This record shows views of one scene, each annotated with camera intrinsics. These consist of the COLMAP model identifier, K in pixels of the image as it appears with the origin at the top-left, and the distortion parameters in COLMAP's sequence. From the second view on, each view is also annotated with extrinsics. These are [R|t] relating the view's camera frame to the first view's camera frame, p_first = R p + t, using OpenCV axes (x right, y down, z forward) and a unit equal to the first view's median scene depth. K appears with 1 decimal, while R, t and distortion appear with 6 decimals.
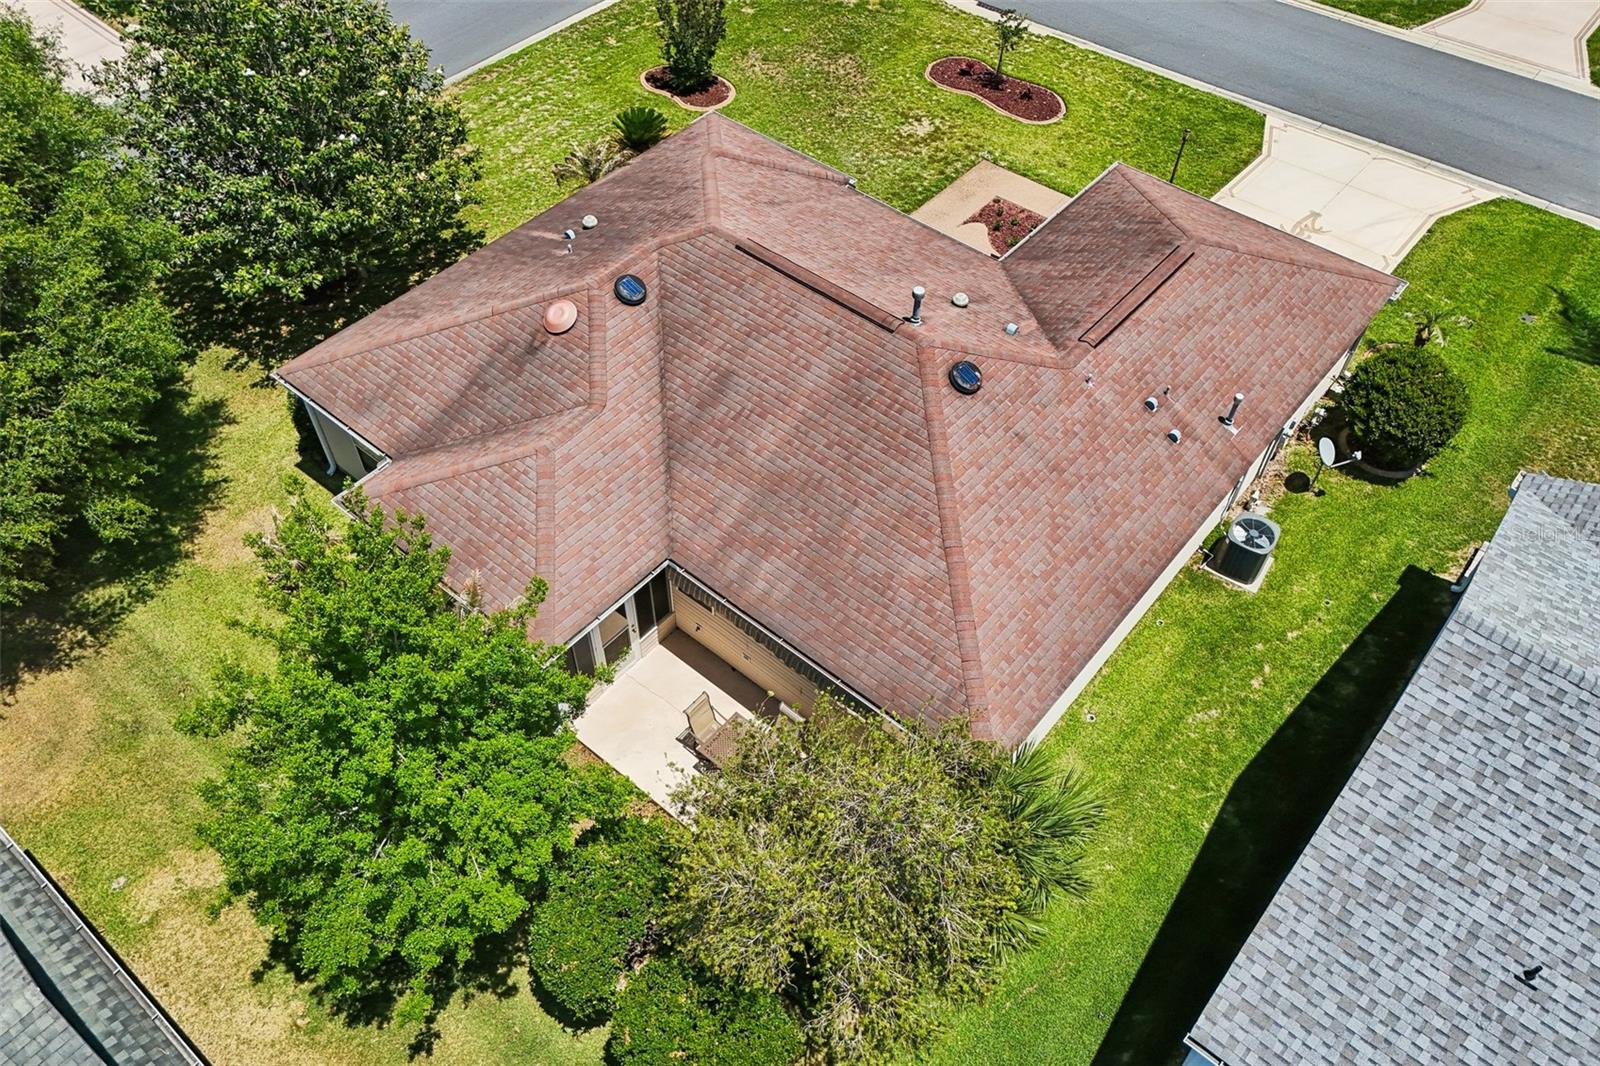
lens RADIAL K [[1180.5, 0, 803.5], [0, 1180.5, 540.1], [0, 0, 1]] dist [0.063875, -0.057435]
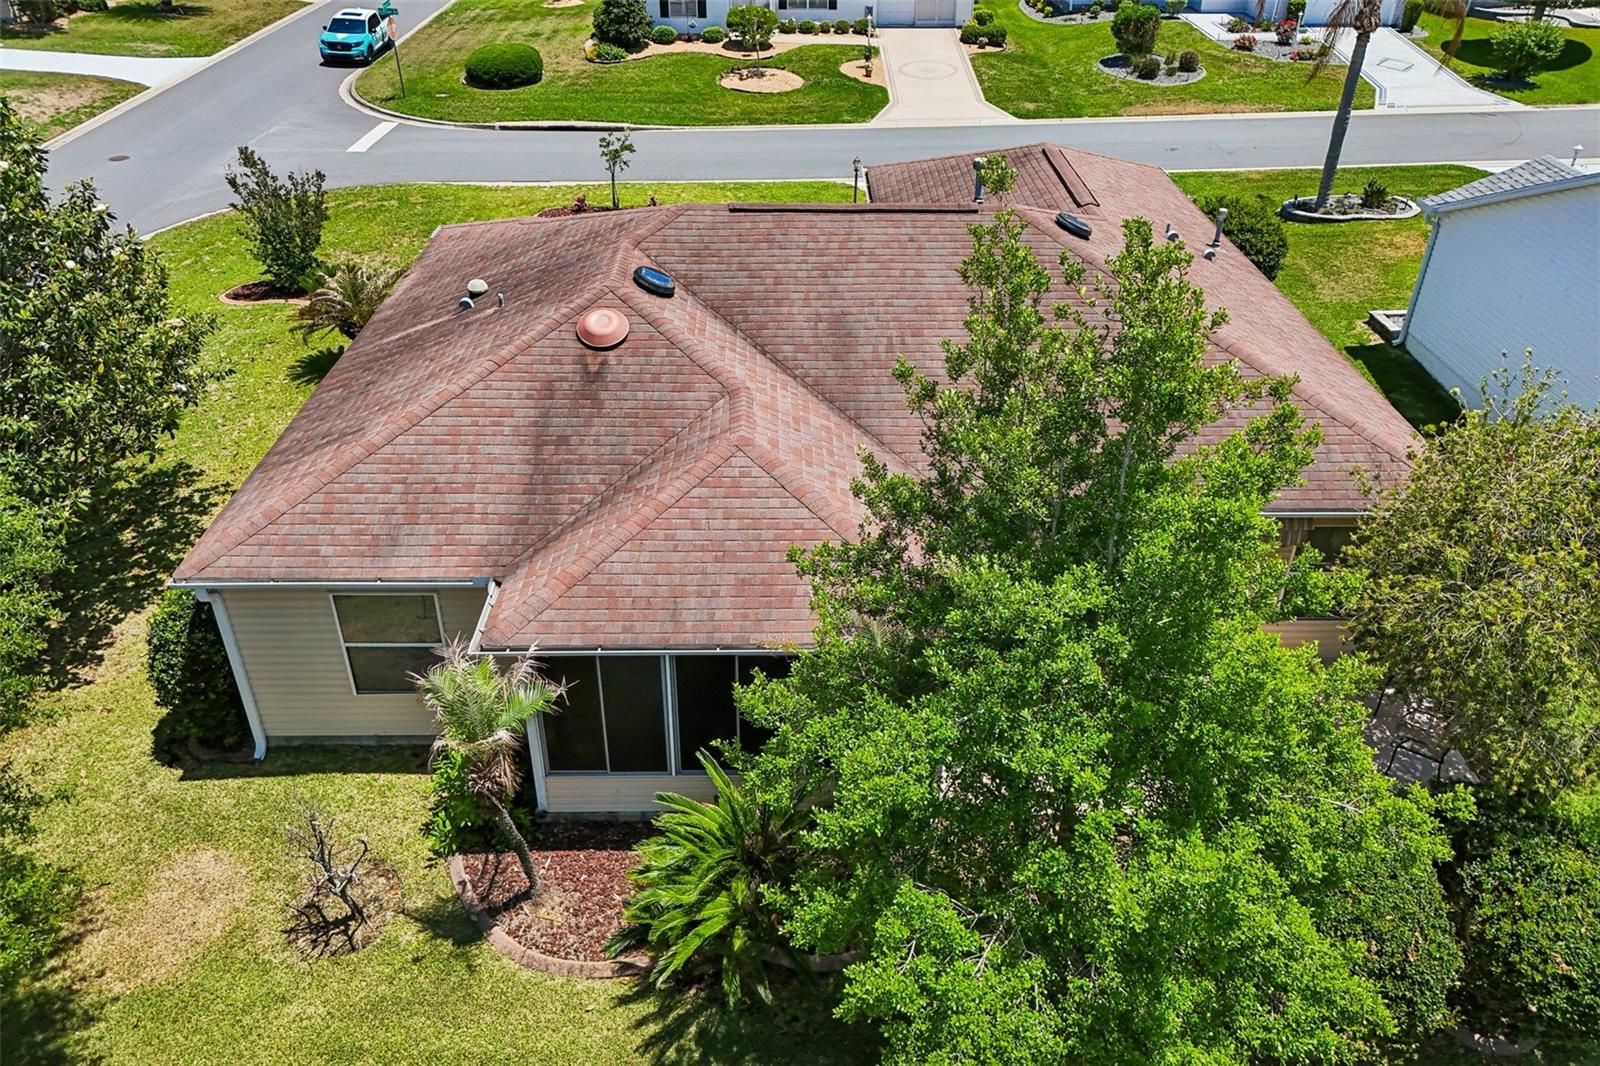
lens RADIAL K [[1180.5, 0, 804.0], [0, 1180.5, 539.9], [0, 0, 1]] dist [0.063875, -0.057435]
pose [[0.761458, -0.359319, 0.539510, -0.501182], [0.500564, 0.854756, -0.137214, 0.072220], [-0.411846, 0.374542, 0.830723, 0.376931]]
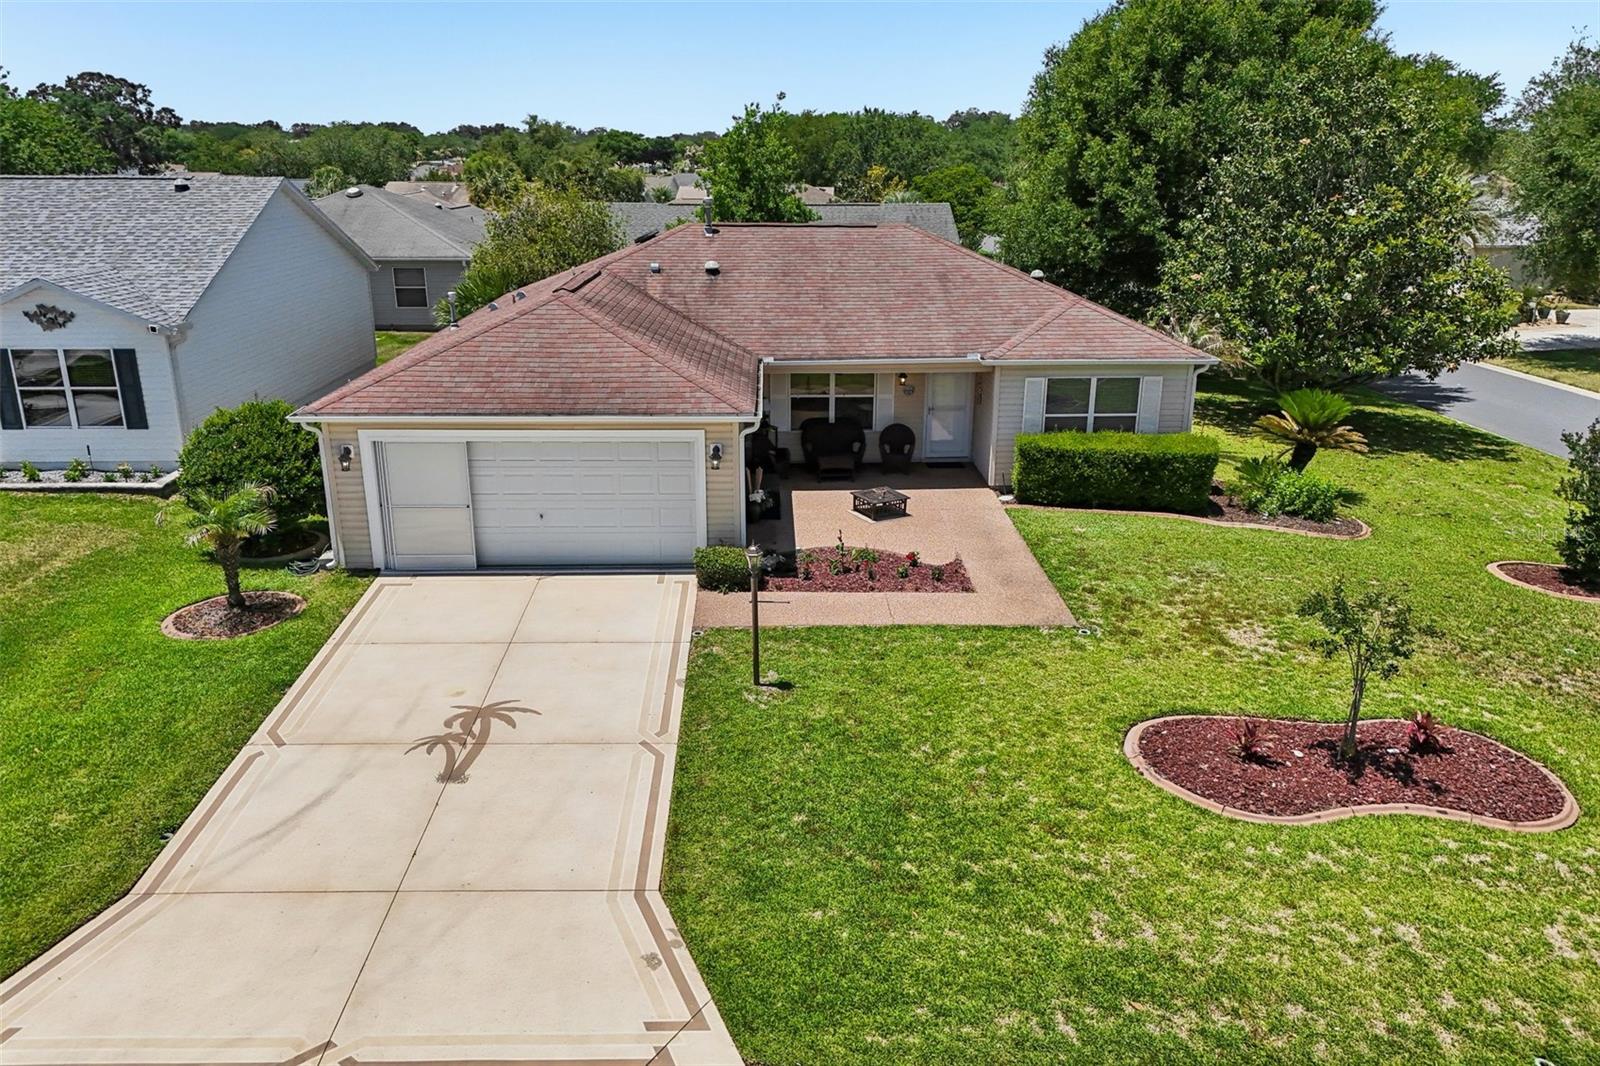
lens RADIAL K [[1180.5, 0, 798.7], [0, 1180.5, 523.9], [0, 0, 1]] dist [0.063875, -0.057435]
pose [[-0.749356, 0.180998, -0.636950, 0.793047], [-0.516754, 0.441621, 0.733442, -0.919067], [0.414042, 0.878755, -0.237400, 1.446480]]
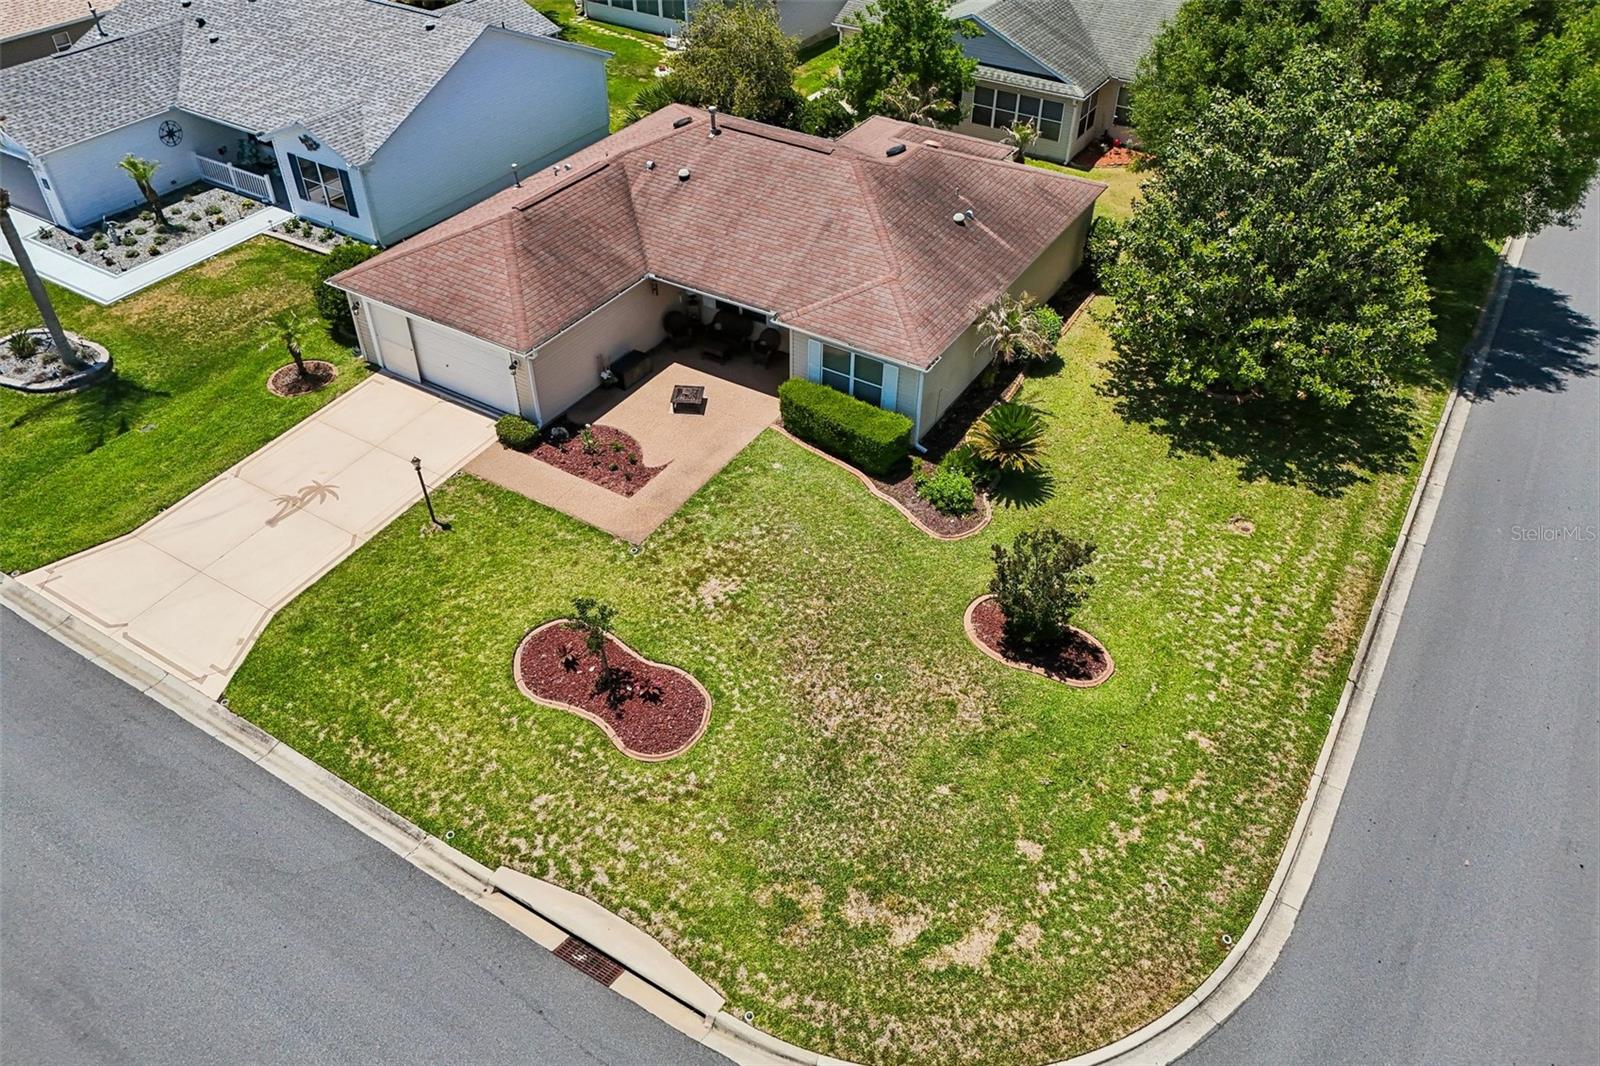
lens RADIAL K [[1180.5, 0, 801.3], [0, 1180.5, 526.0], [0, 0, 1]] dist [0.063875, -0.057435]
pose [[-0.989592, 0.072452, -0.124334, 0.196744], [-0.123684, 0.013409, 0.992231, -1.639793], [0.073556, 0.997282, -0.004309, 1.398626]]
